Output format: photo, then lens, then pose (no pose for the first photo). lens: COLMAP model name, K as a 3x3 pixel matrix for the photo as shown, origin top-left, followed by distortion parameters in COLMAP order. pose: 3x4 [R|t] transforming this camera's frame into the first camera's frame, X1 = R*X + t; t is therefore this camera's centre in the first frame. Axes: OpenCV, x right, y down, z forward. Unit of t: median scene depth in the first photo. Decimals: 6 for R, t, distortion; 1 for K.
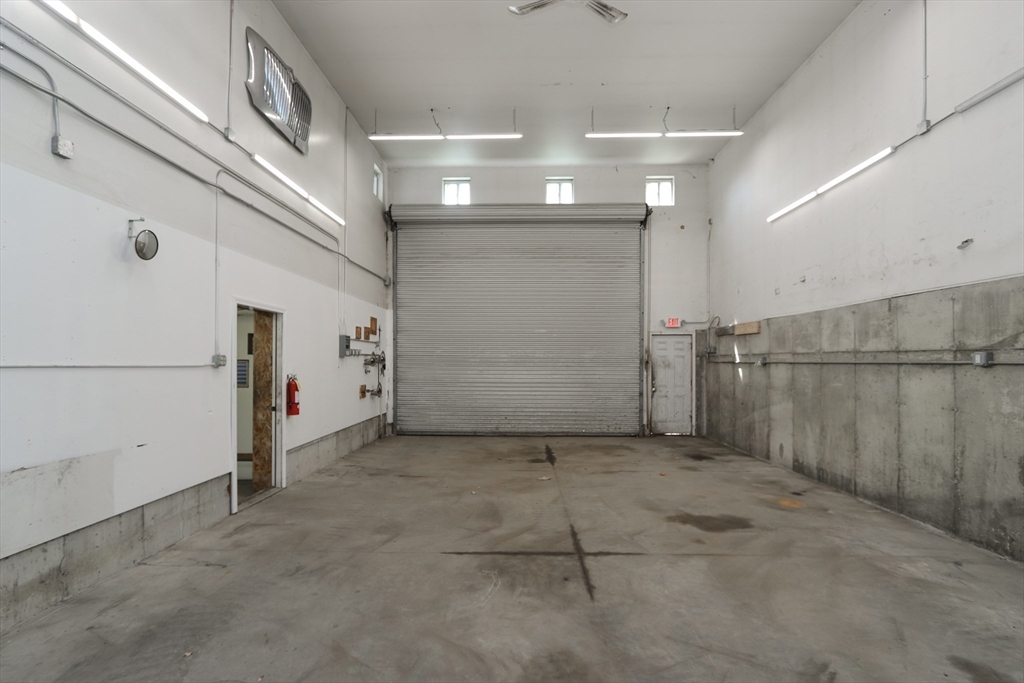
lens RADIAL K [[482.4, 0, 517.3], [0, 482.4, 360.5], [0, 0, 1]] dist [-0.015509, 0.000705]
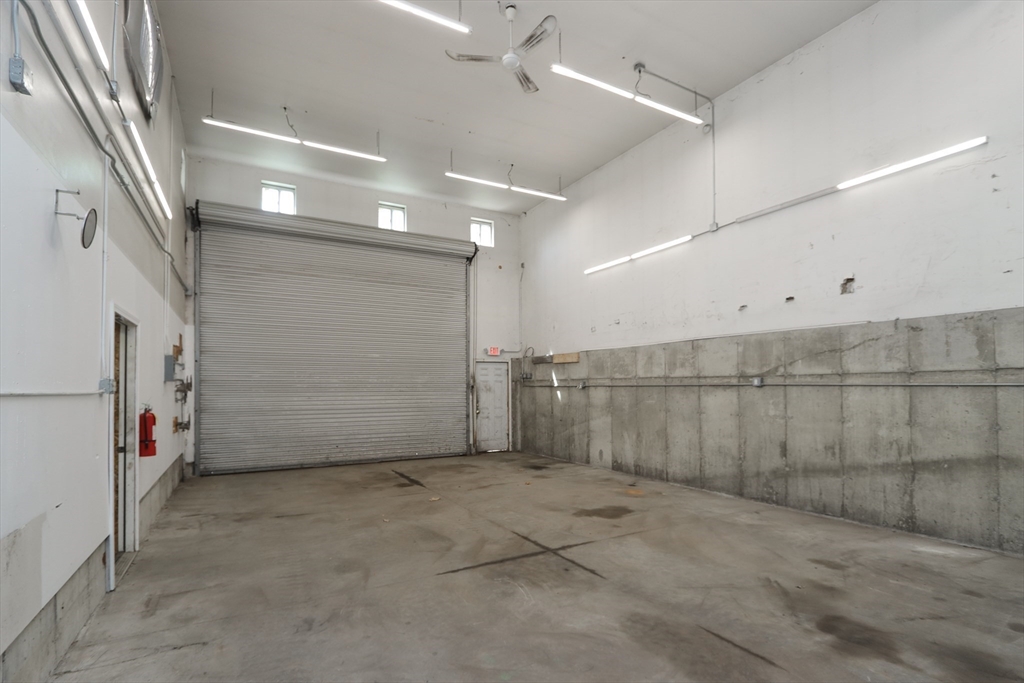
lens RADIAL K [[478.1, 0, 514.7], [0, 478.1, 375.9], [0, 0, 1]] dist [-0.013926, 0.000478]
pose [[0.861292, 0.004548, 0.508090, -0.382003], [0.006258, 0.999789, -0.019558, 0.001991], [-0.508072, 0.020024, 0.861082, 0.032811]]
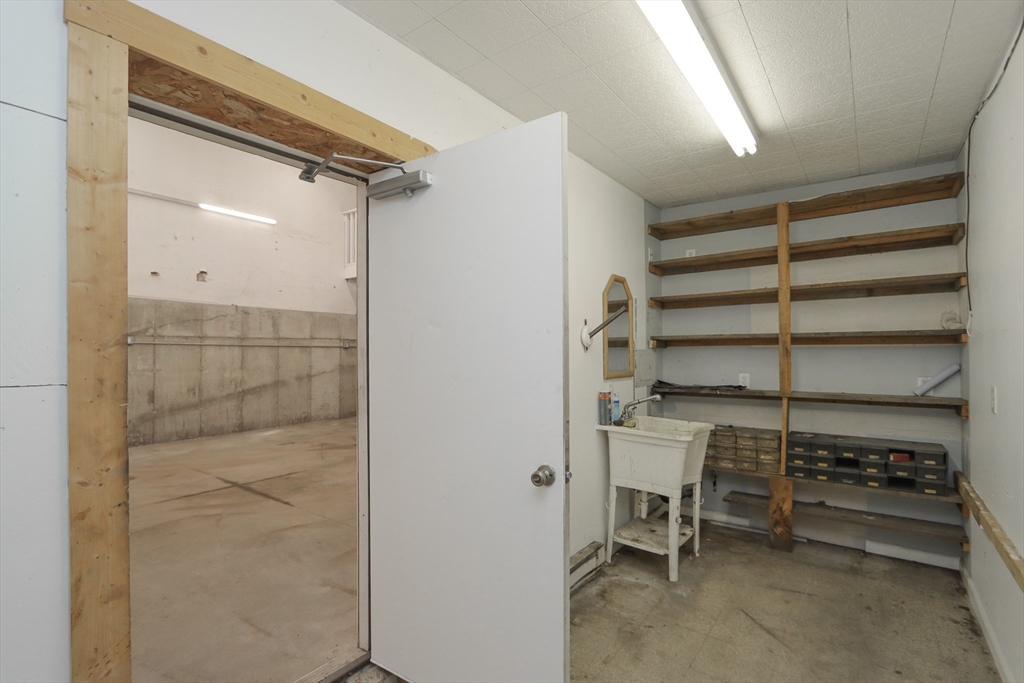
lens RADIAL K [[481.7, 0, 499.8], [0, 481.7, 355.1], [0, 0, 1]] dist [-0.013632, 0.000544]
pose [[-0.799786, -0.000562, 0.600285, -0.870964], [-0.000140, 1.000000, 0.000750, 0.036307], [-0.600285, 0.000516, -0.799786, 1.158896]]
